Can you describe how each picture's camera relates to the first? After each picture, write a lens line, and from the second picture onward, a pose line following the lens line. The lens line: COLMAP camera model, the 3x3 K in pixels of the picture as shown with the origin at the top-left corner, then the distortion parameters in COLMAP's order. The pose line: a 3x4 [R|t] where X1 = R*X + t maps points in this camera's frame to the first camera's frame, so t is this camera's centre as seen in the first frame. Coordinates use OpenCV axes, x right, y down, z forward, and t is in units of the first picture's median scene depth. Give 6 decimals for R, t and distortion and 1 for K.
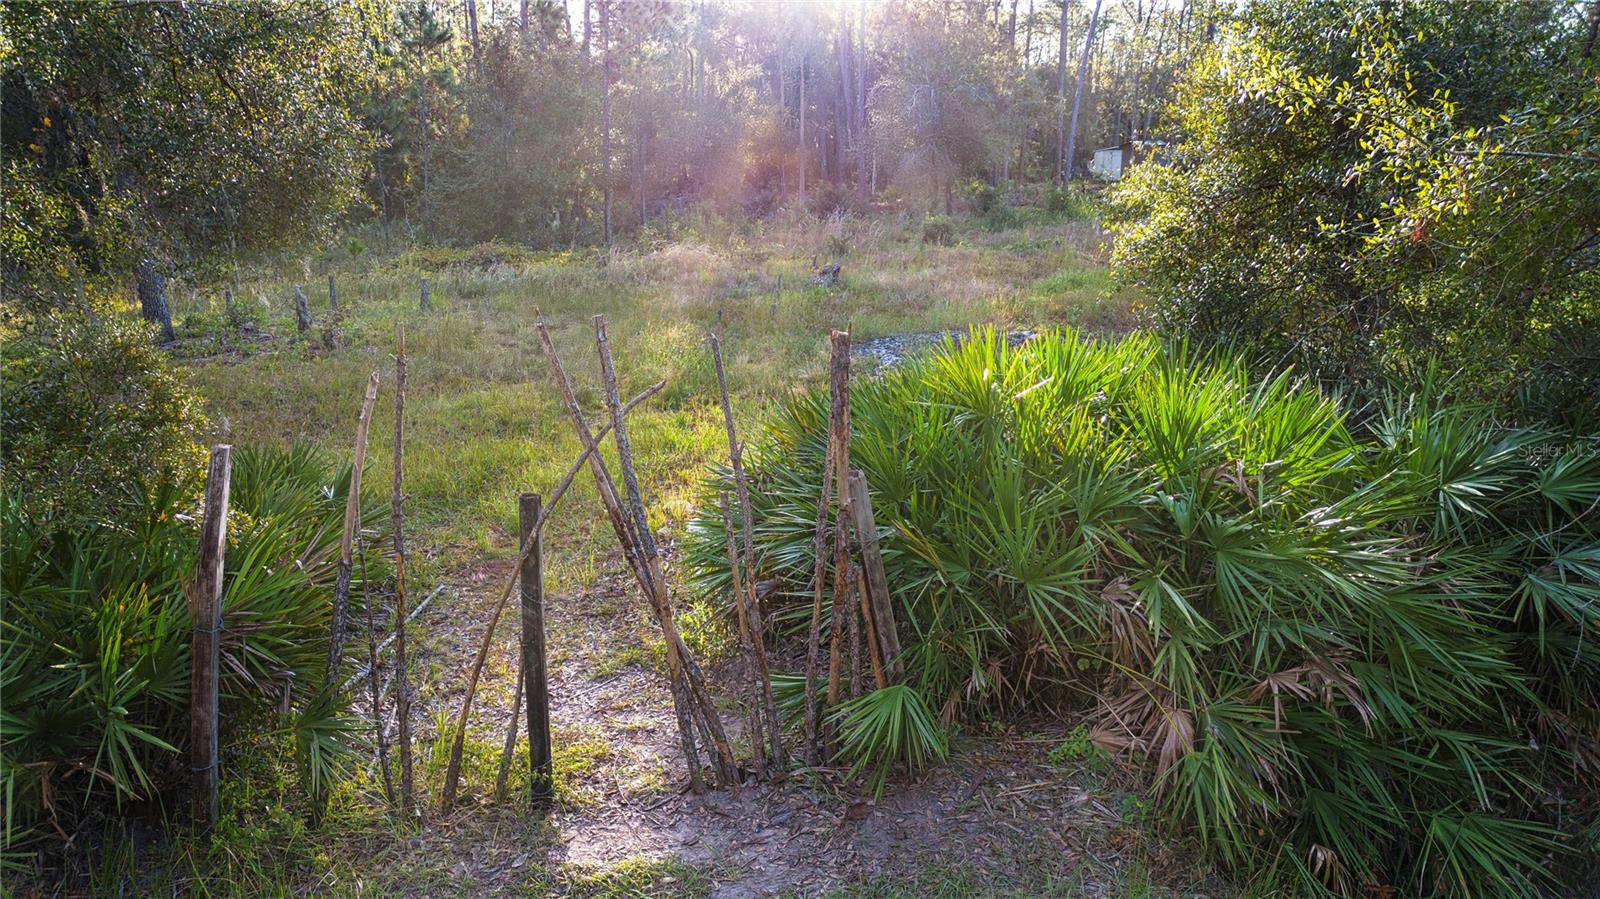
lens RADIAL K [[1168.4, 0, 805.9], [0, 1168.4, 443.4], [0, 0, 1]] dist [0.083981, -0.084072]
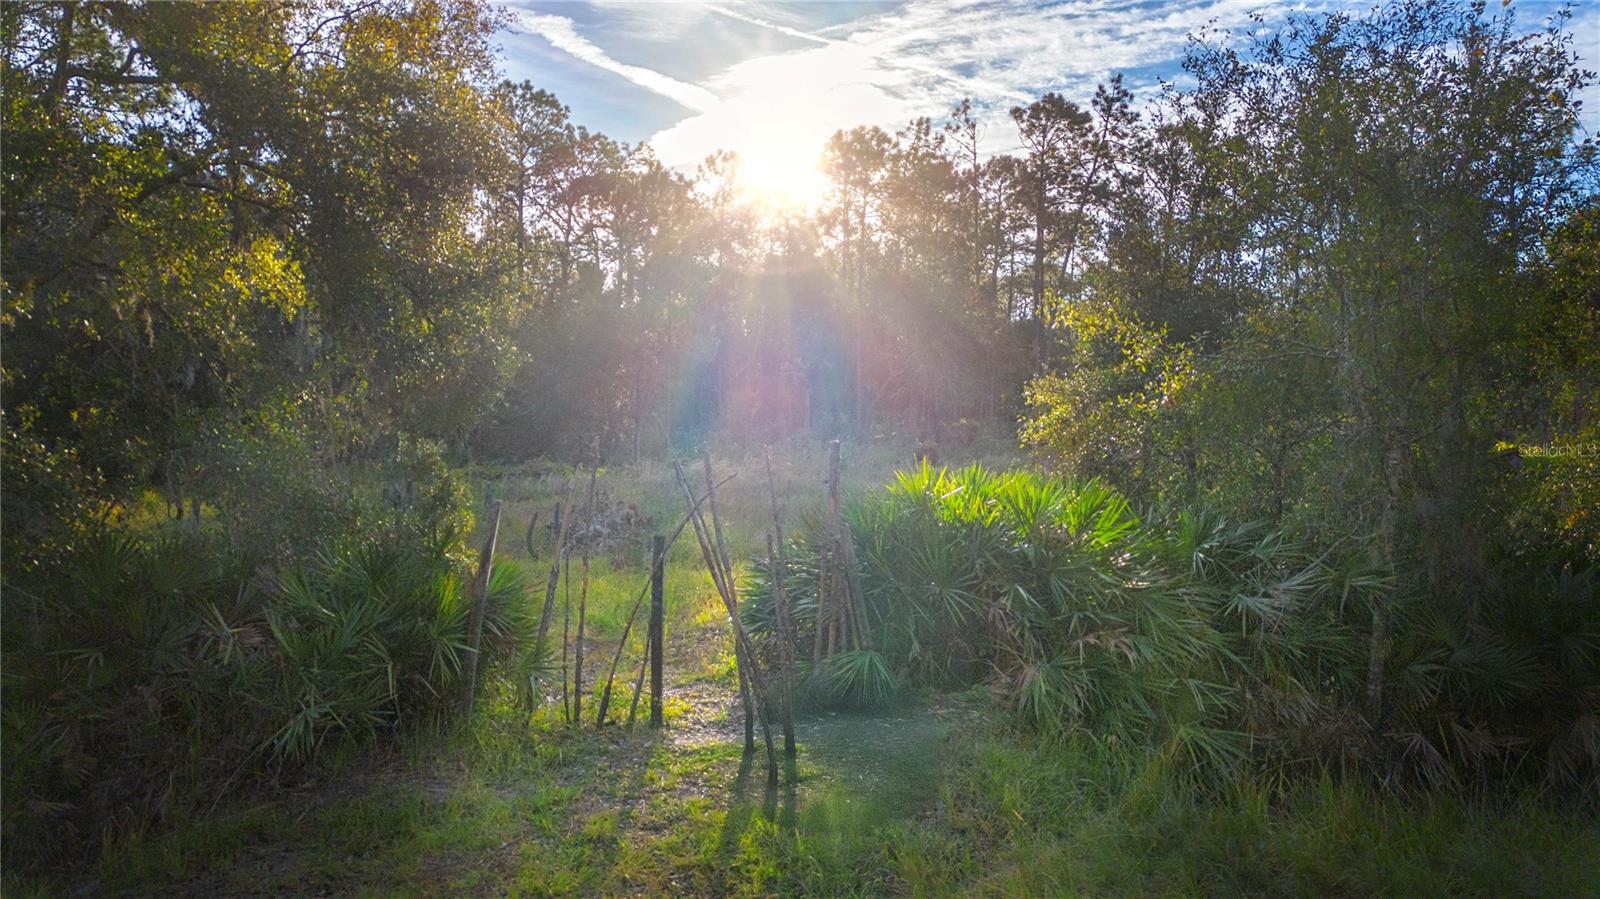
lens RADIAL K [[1168.4, 0, 805.9], [0, 1168.4, 443.4], [0, 0, 1]] dist [0.083981, -0.084072]
pose [[0.999961, 0.008388, -0.002790, -0.010421], [-0.008780, 0.978946, -0.203933, 0.256287], [0.001021, 0.203949, 0.978981, -0.720962]]
